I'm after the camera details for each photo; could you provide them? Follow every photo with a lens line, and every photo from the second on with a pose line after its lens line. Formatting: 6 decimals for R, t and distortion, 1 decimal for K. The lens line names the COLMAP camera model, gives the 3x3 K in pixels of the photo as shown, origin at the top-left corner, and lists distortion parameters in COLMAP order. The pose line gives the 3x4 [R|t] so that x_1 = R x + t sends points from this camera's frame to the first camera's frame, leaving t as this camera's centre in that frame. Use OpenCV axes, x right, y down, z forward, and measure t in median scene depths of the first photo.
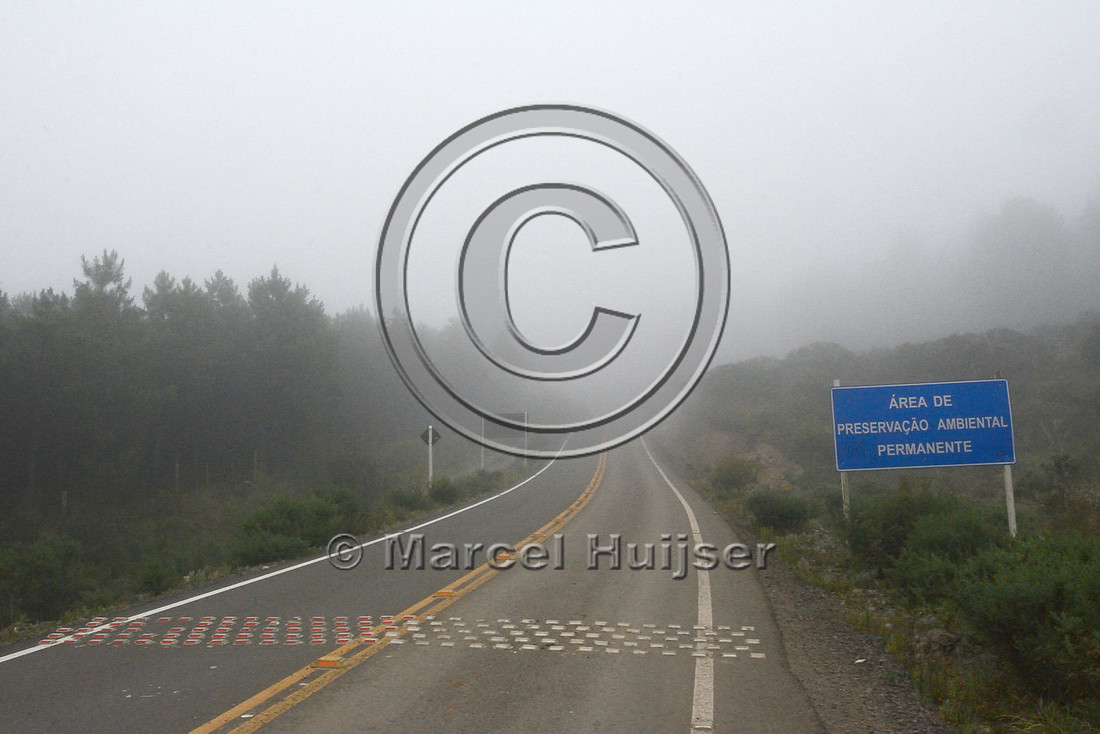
lens RADIAL K [[1003.7, 0, 572.1], [0, 1003.7, 366.1], [0, 0, 1]] dist [-0.068602, 0.074778]
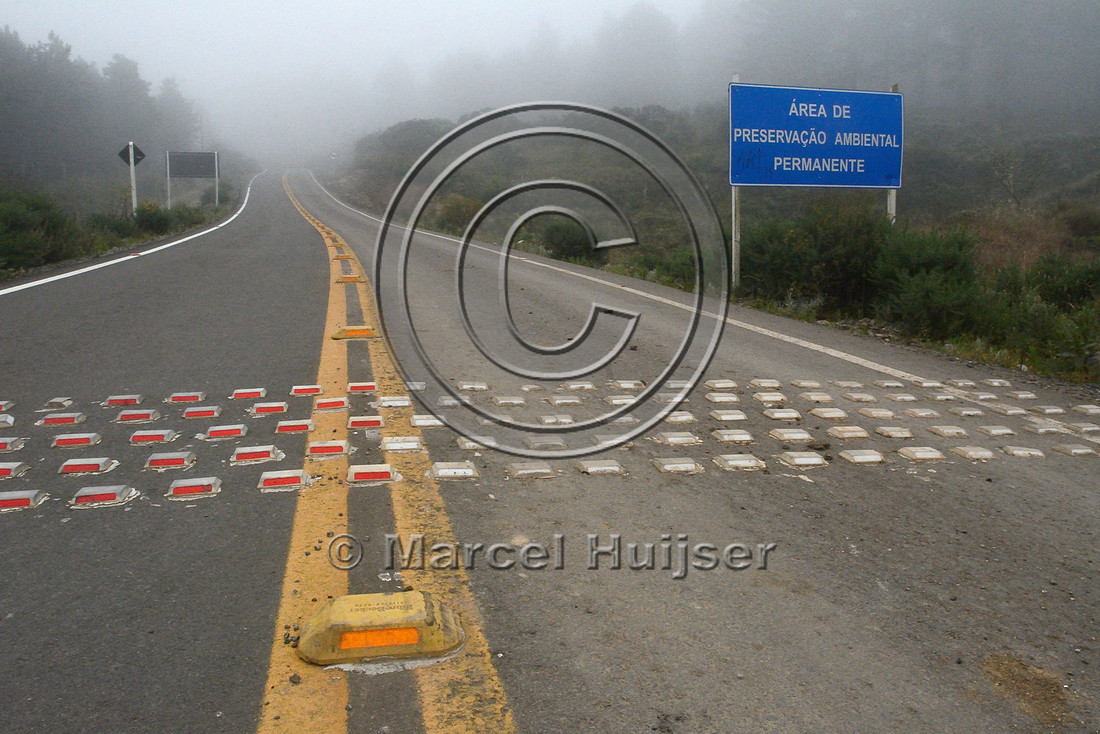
lens RADIAL K [[818.0, 0, 570.5], [0, 818.0, 365.3], [0, 0, 1]] dist [-0.093804, 0.061611]
pose [[0.918957, -0.032762, 0.392994, -0.134172], [-0.071539, 0.966159, 0.247827, 0.092413], [-0.387814, -0.255857, 0.885515, 0.406535]]
